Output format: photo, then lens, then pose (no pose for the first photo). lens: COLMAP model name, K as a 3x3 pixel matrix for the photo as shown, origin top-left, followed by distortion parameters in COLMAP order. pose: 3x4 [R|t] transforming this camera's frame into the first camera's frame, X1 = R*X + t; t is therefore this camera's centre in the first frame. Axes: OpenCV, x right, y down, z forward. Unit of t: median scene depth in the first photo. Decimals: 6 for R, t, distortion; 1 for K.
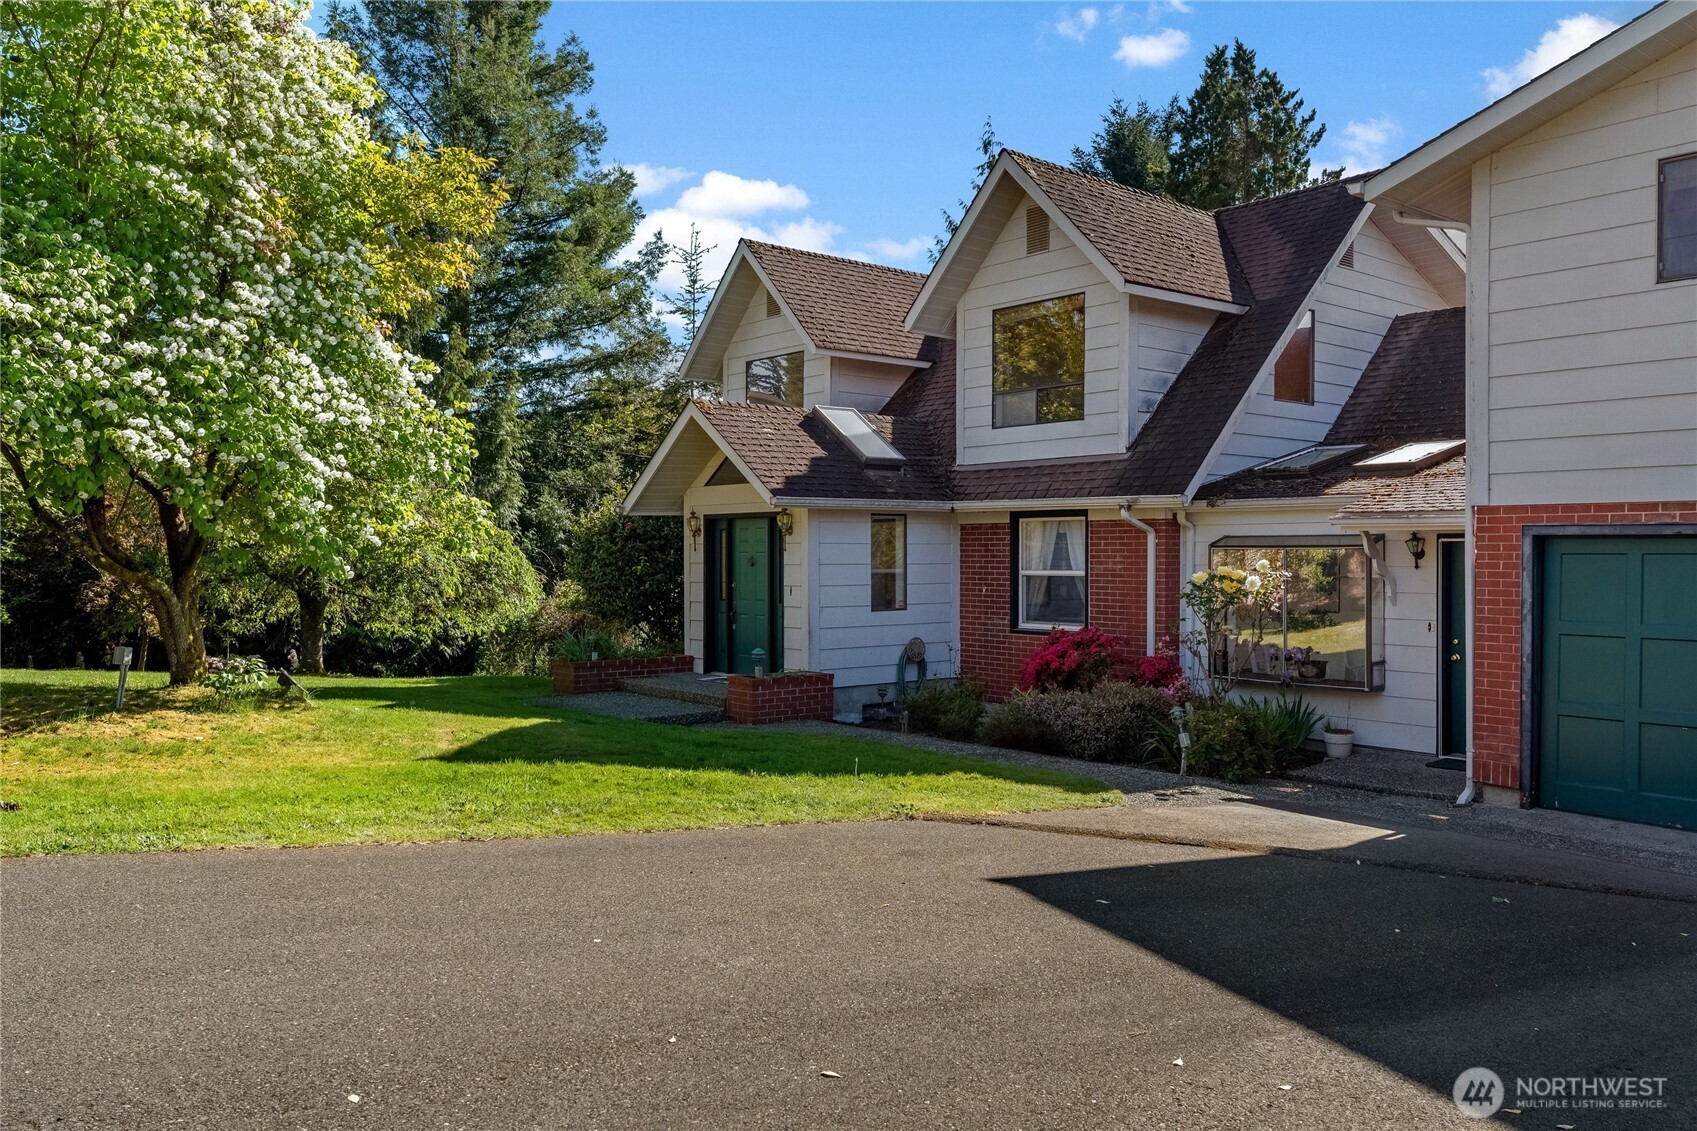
lens RADIAL K [[1271.2, 0, 851.3], [0, 1271.2, 573.7], [0, 0, 1]] dist [-0.012168, 0.000863]
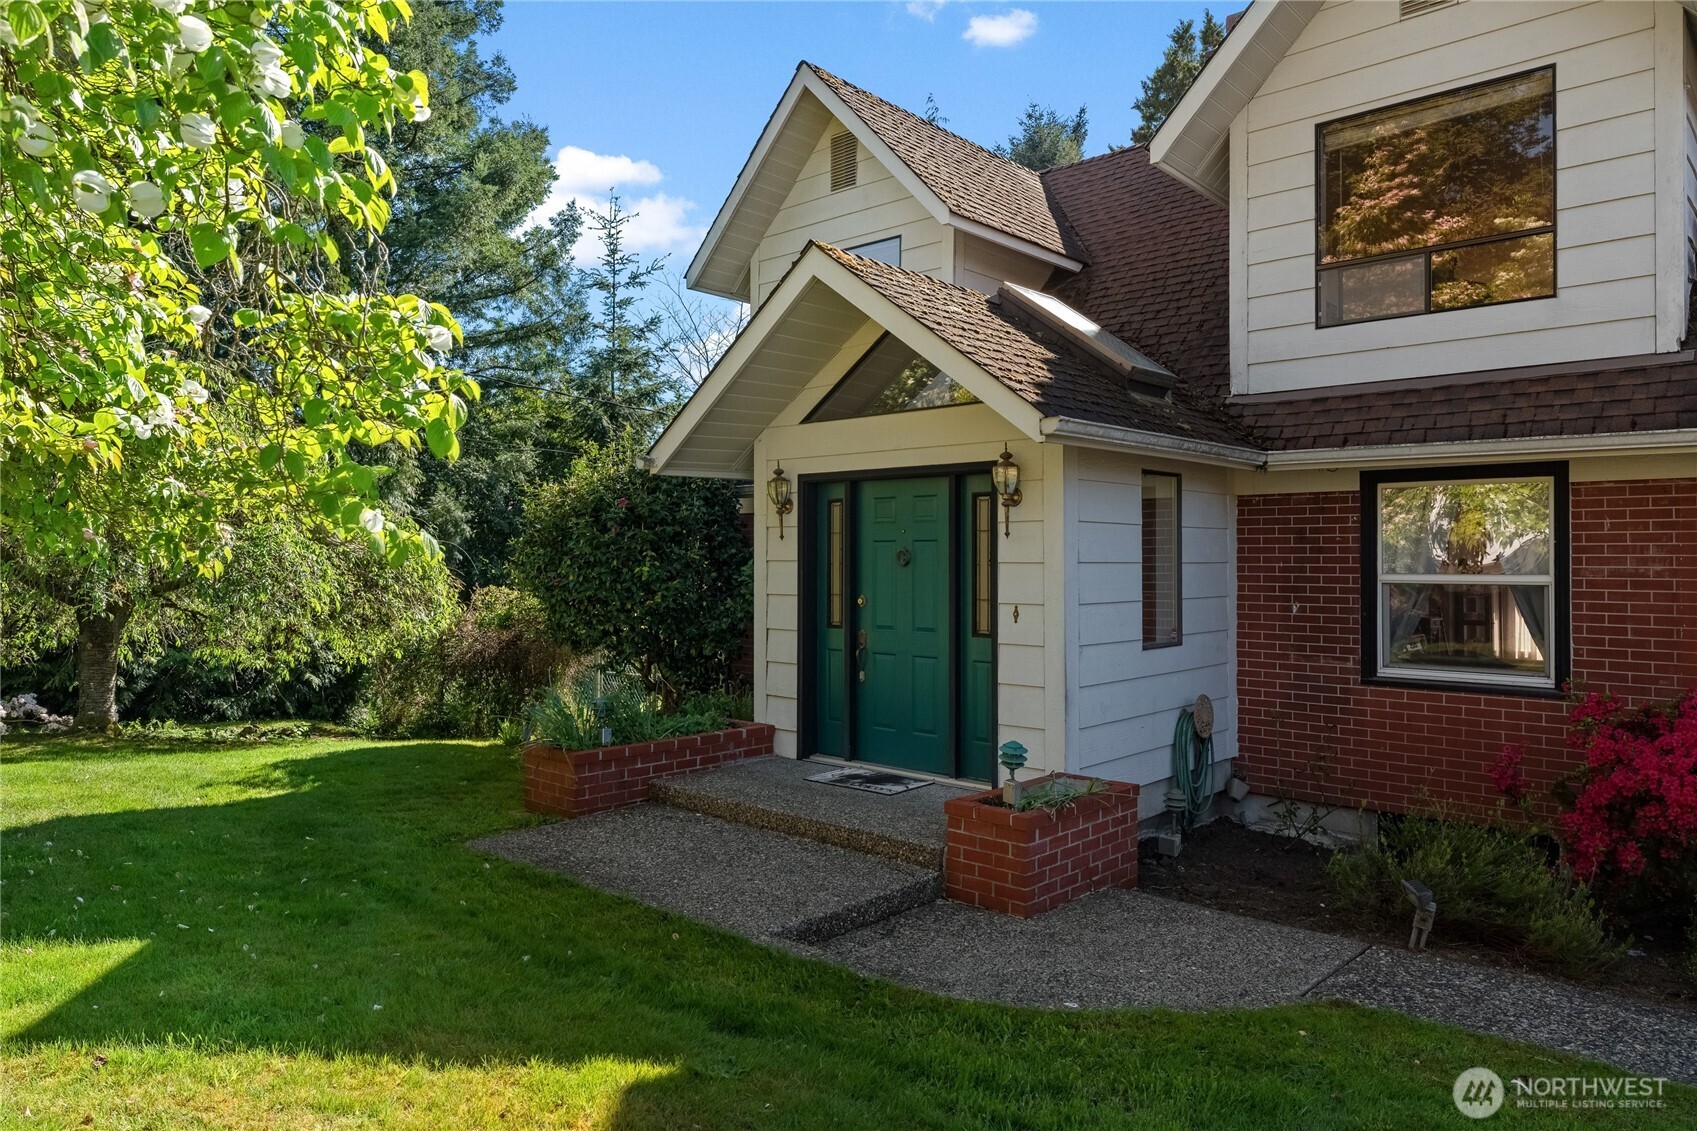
lens RADIAL K [[1119.8, 0, 845.7], [0, 1119.8, 548.4], [0, 0, 1]] dist [0.003668, -0.004986]
pose [[0.991761, 0.004405, 0.128029, -0.132685], [-0.001105, 0.999666, -0.025837, -0.000874], [-0.128100, 0.025482, 0.991434, 0.425100]]
